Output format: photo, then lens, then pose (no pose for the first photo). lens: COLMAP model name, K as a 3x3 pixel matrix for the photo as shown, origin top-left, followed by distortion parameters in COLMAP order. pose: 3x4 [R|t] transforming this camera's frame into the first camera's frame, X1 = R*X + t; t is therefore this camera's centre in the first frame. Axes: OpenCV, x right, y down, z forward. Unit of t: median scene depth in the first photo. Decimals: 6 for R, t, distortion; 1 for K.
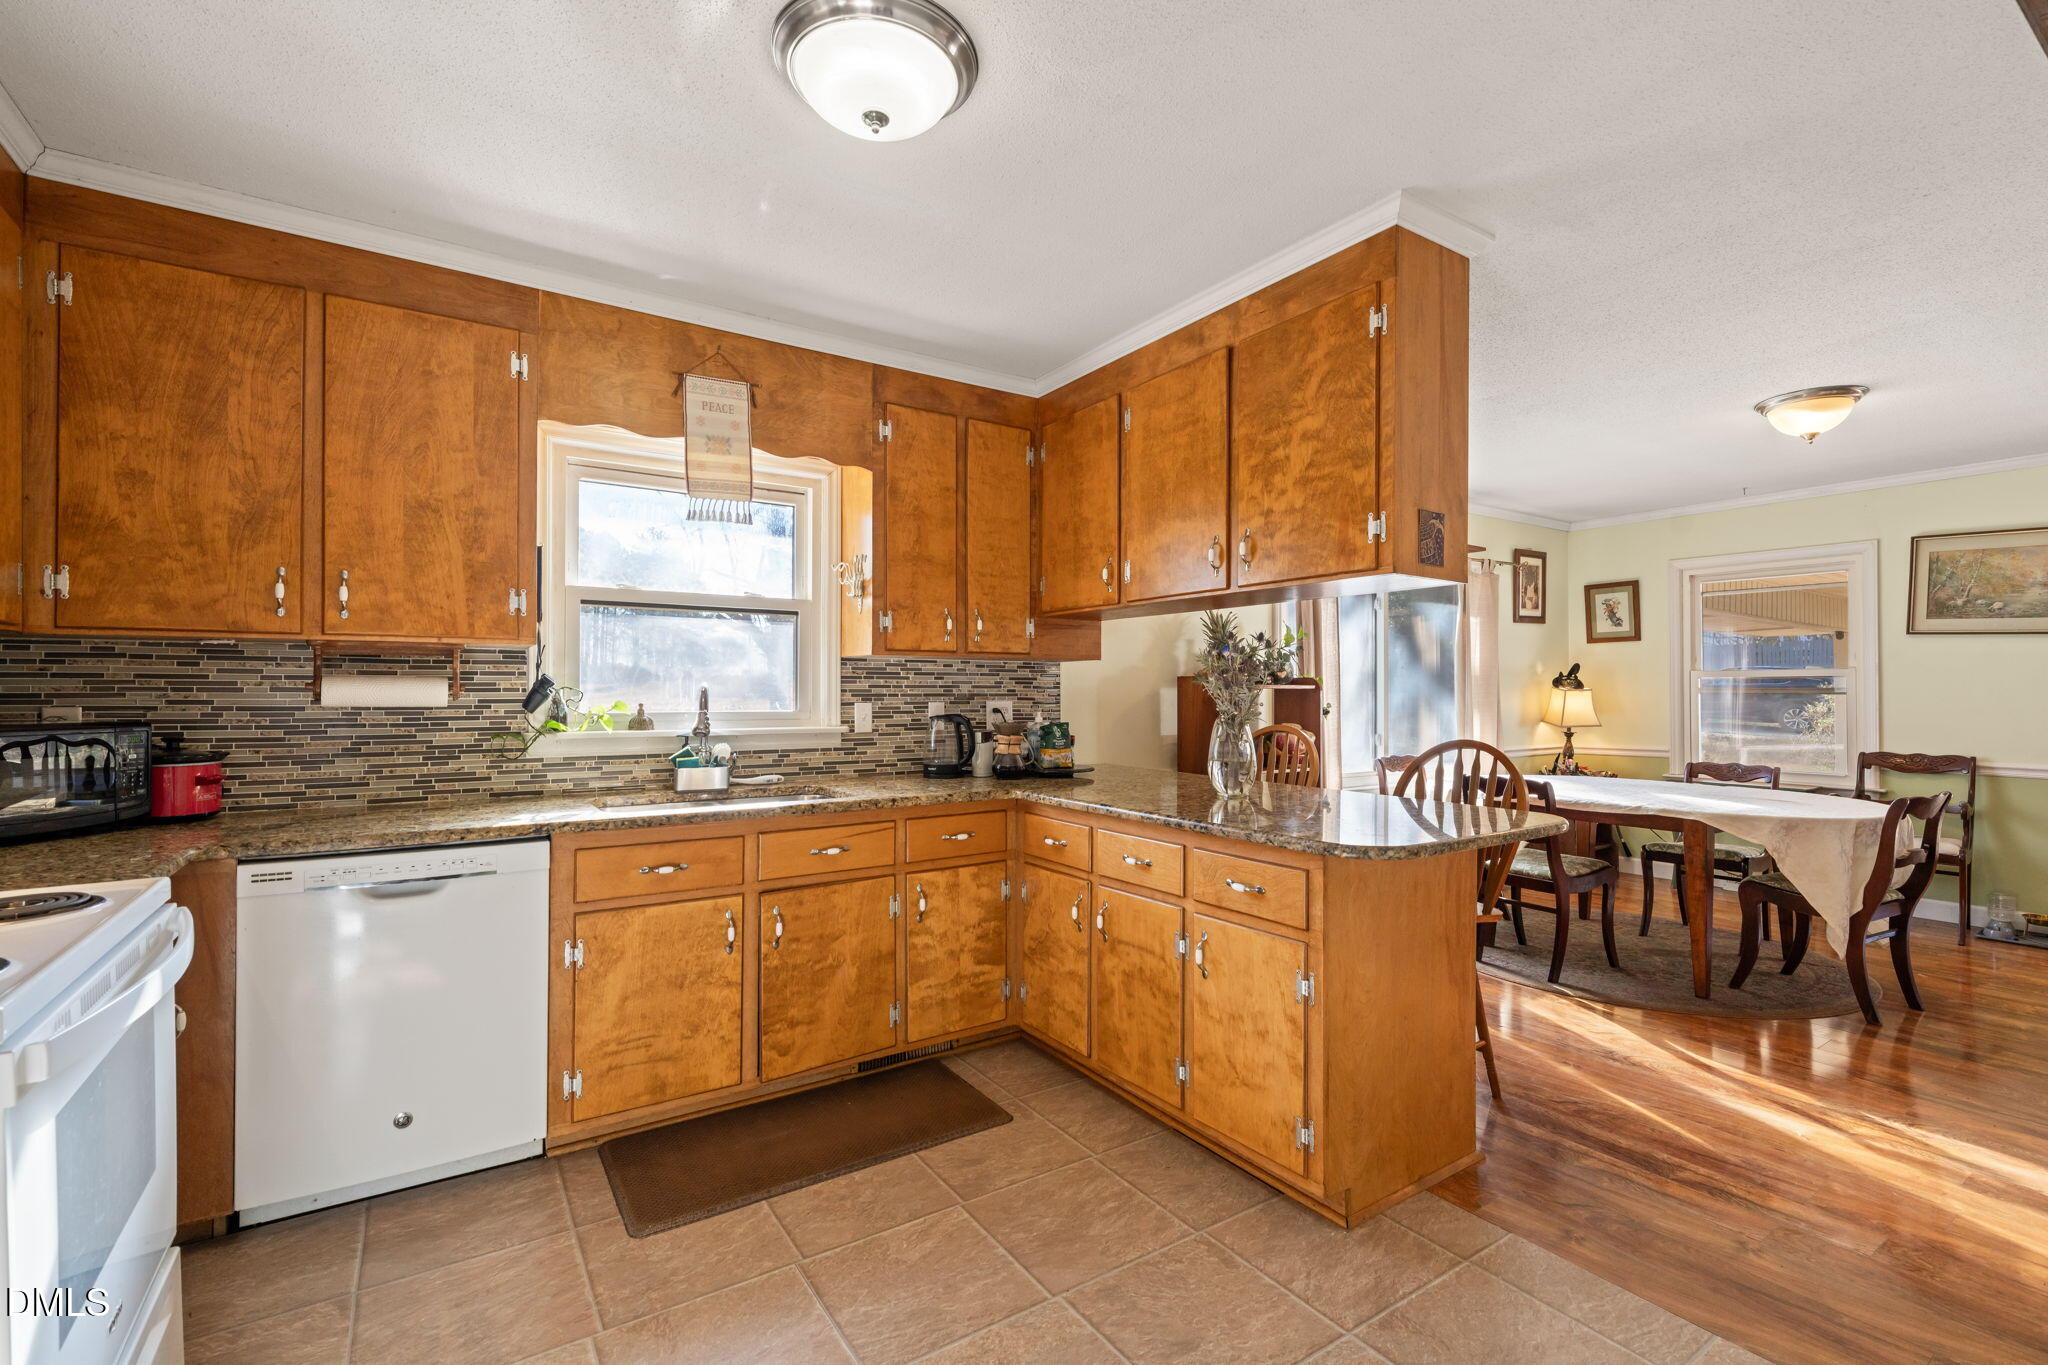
lens RADIAL K [[889.4, 0, 1036.1], [0, 889.4, 685.6], [0, 0, 1]] dist [-0.003062, 0.000427]
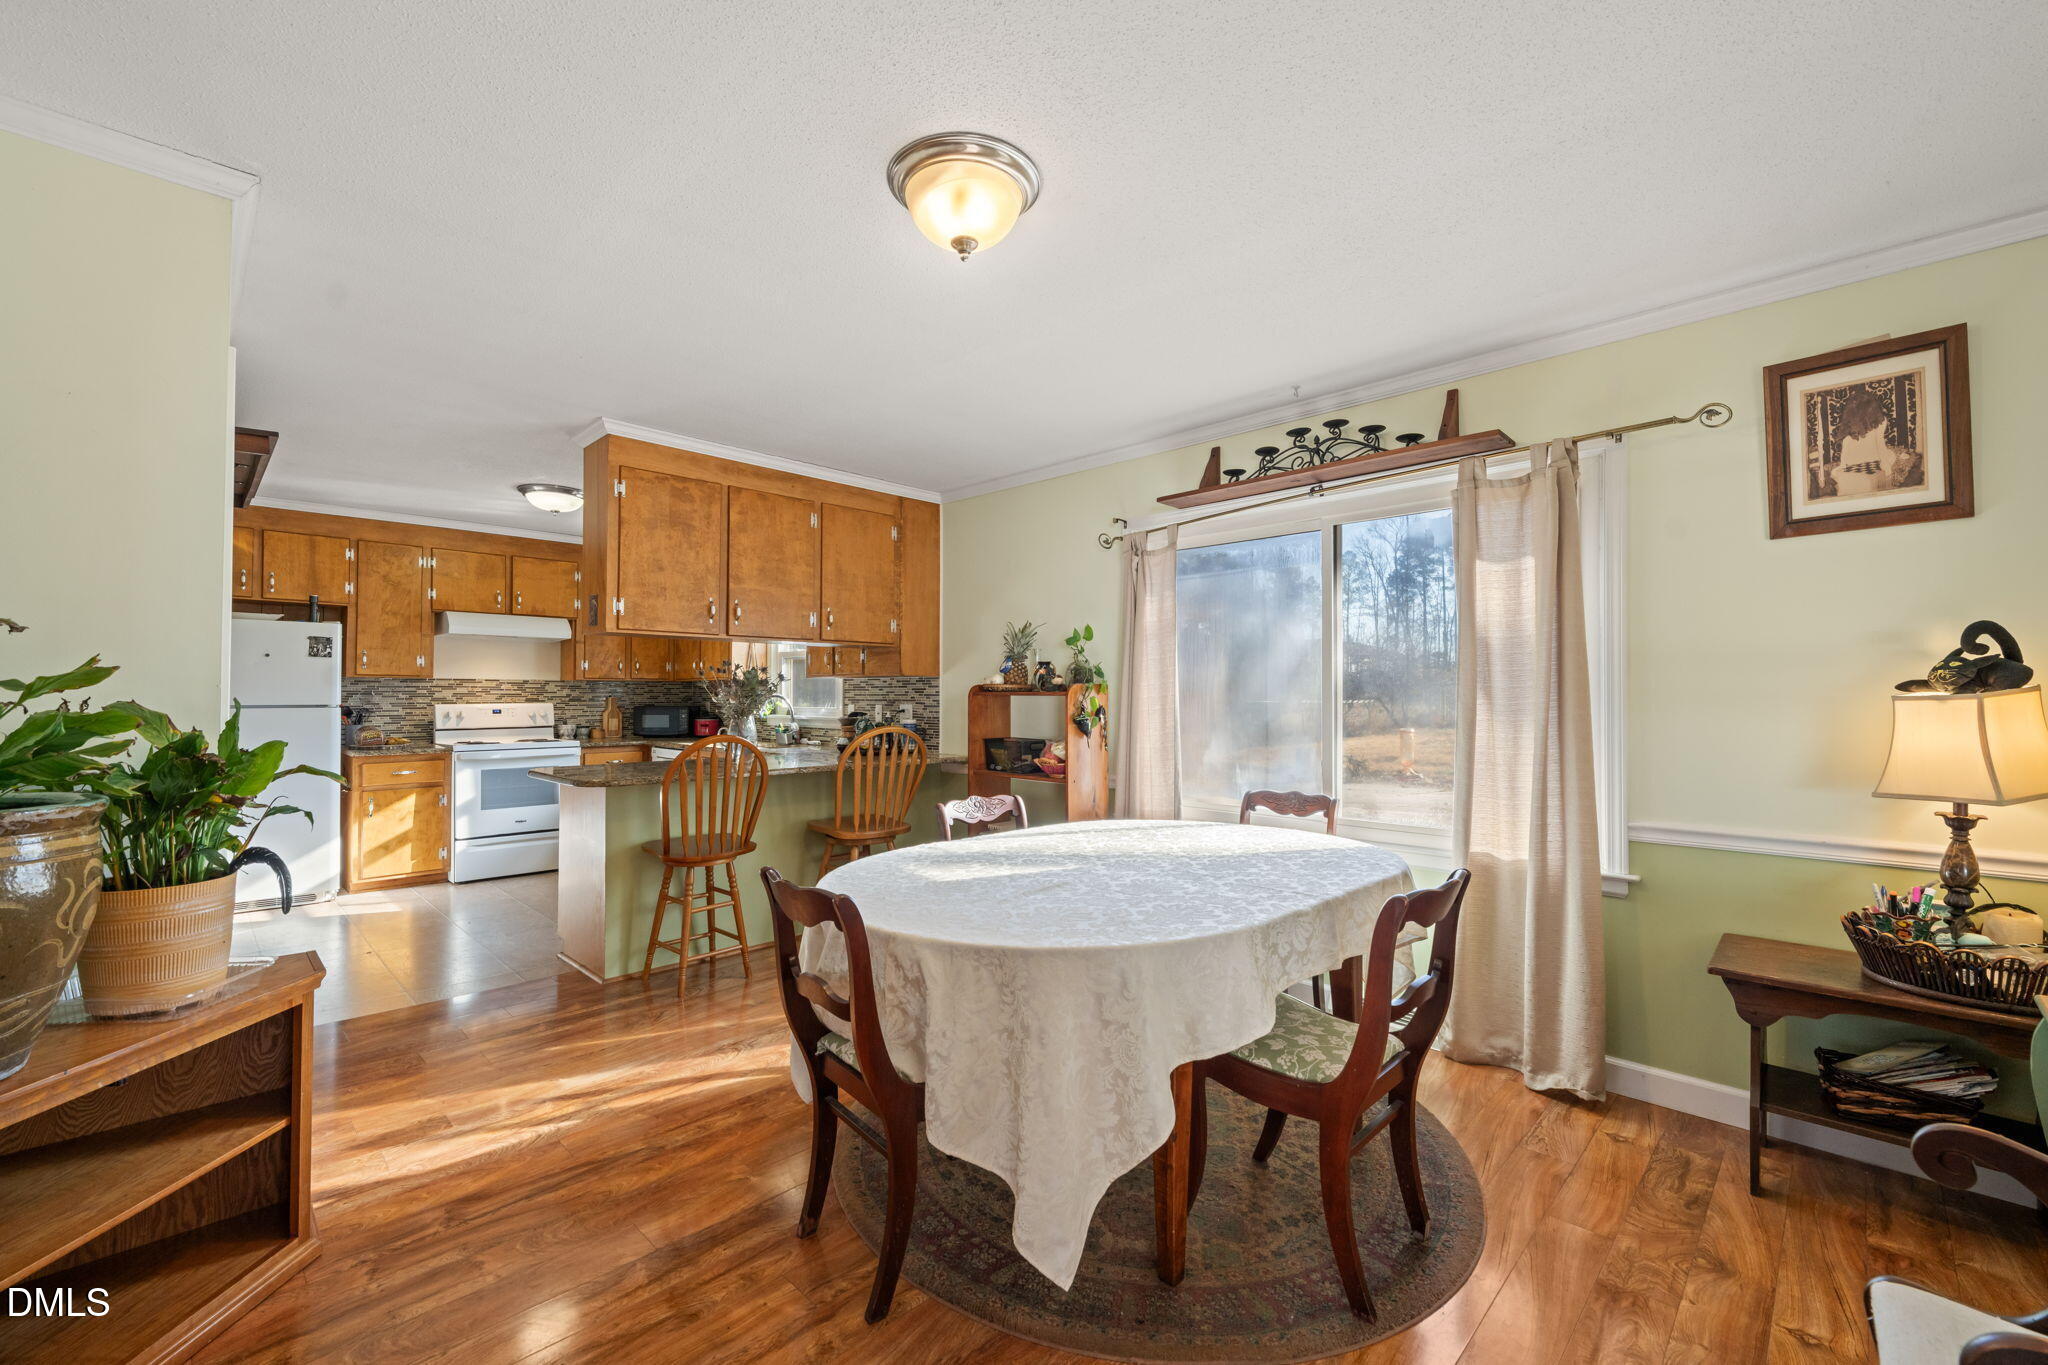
lens RADIAL K [[851.3, 0, 1035.0], [0, 851.3, 688.5], [0, 0, 1]] dist [-0.001948, -0.000307]
pose [[0.211364, -0.009291, -0.977363, 1.985486], [0.003859, 0.999955, -0.008671, 0.005274], [0.977400, -0.001939, 0.211391, 1.306856]]
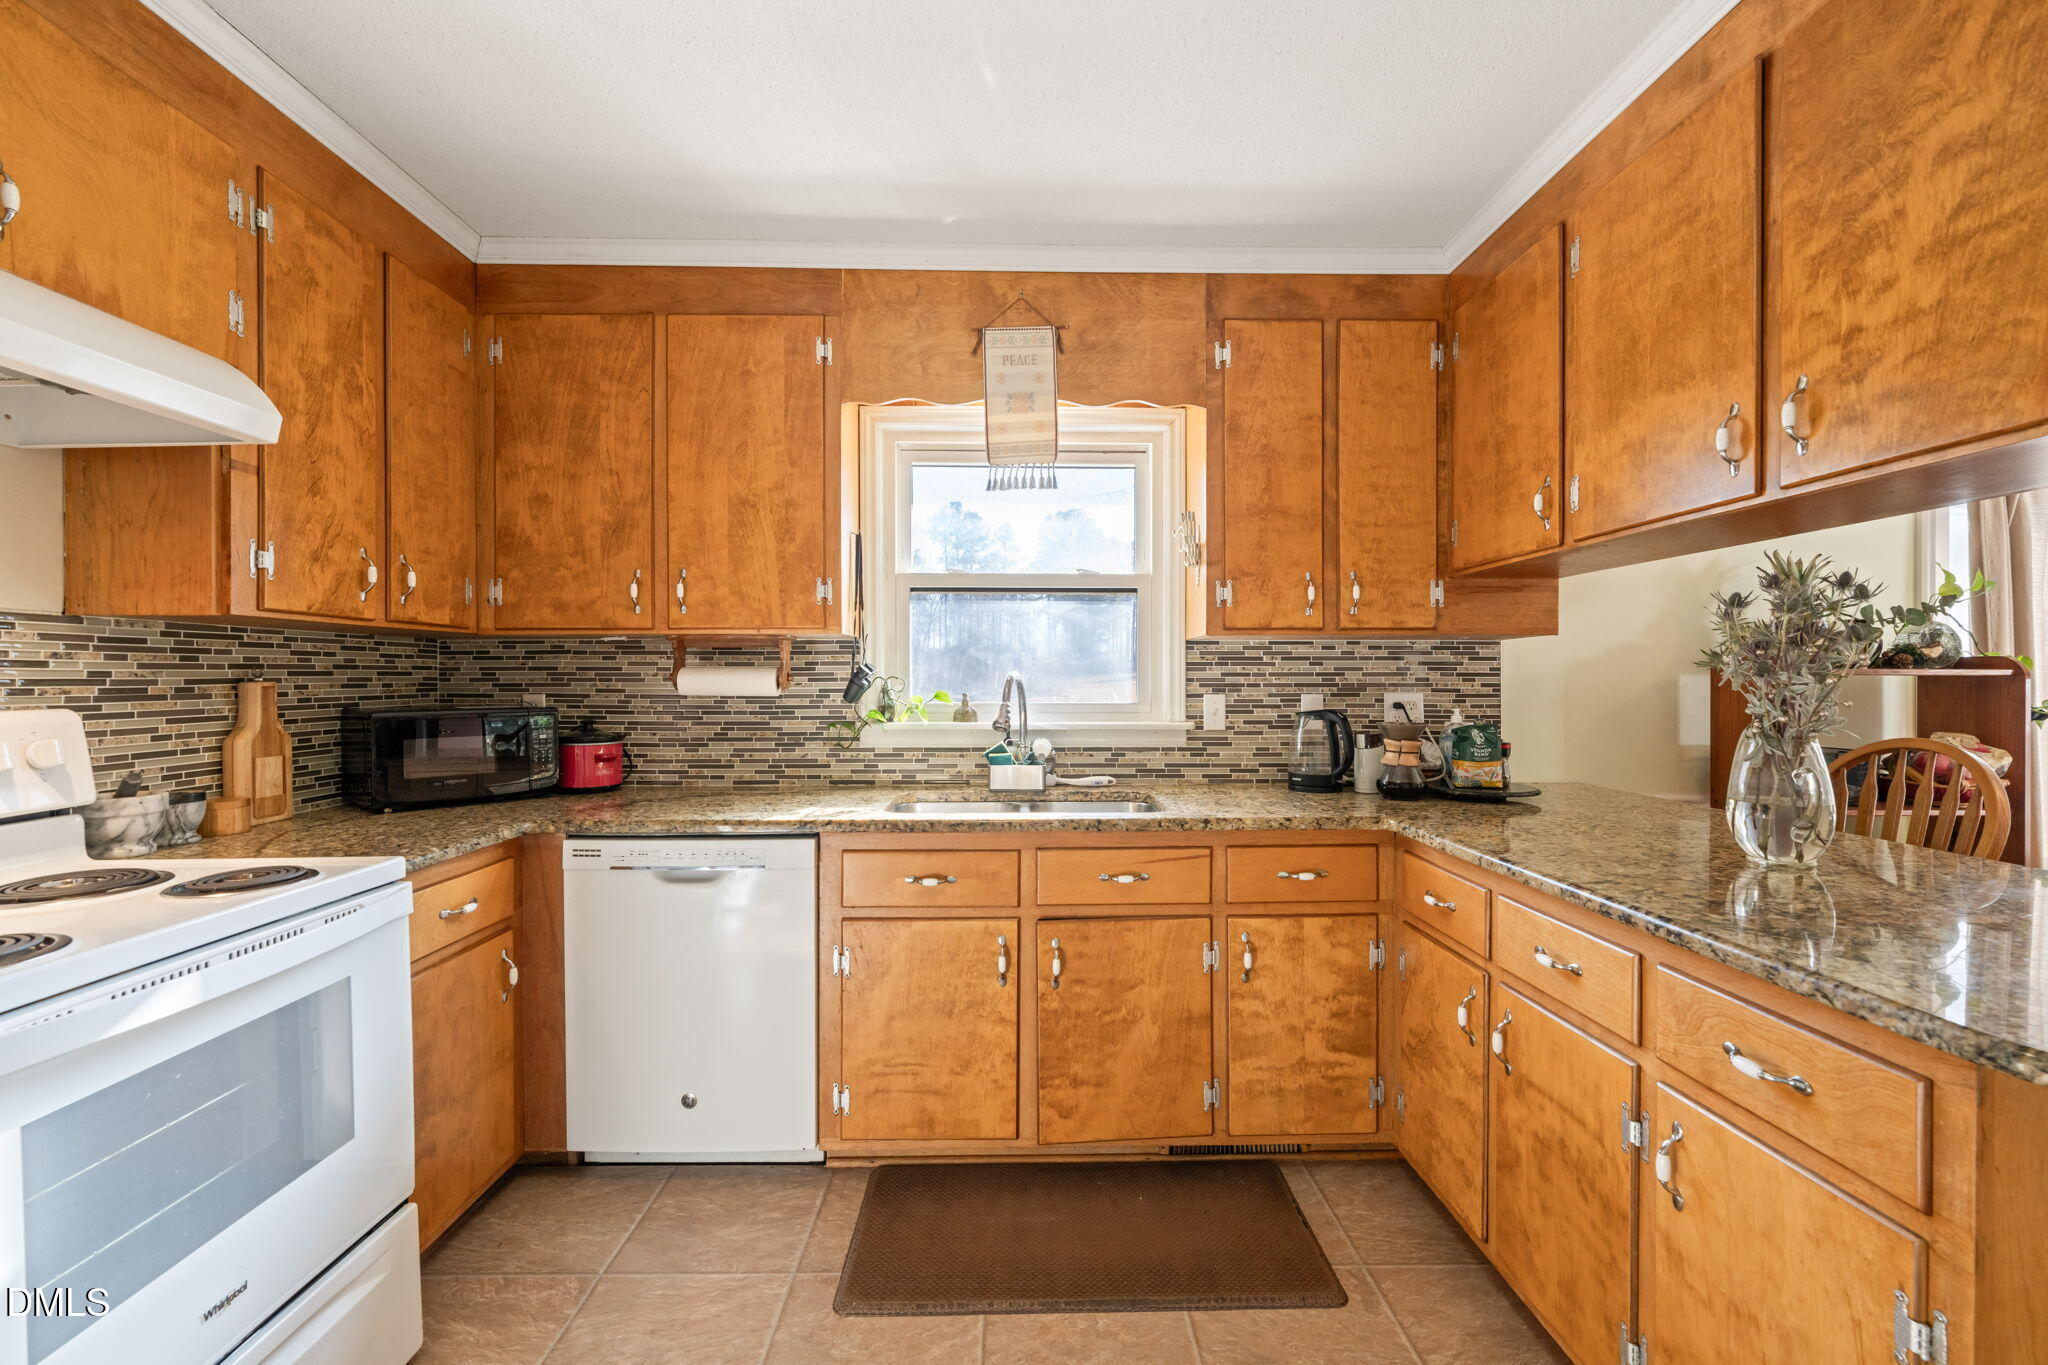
lens RADIAL K [[851.3, 0, 1040.8], [0, 851.3, 683.5], [0, 0, 1]] dist [-0.001948, -0.000307]
pose [[0.844770, 0.001070, -0.535128, 0.123019], [0.004803, 0.999943, 0.009582, 0.001045], [0.535108, -0.010665, 0.844716, 0.317164]]
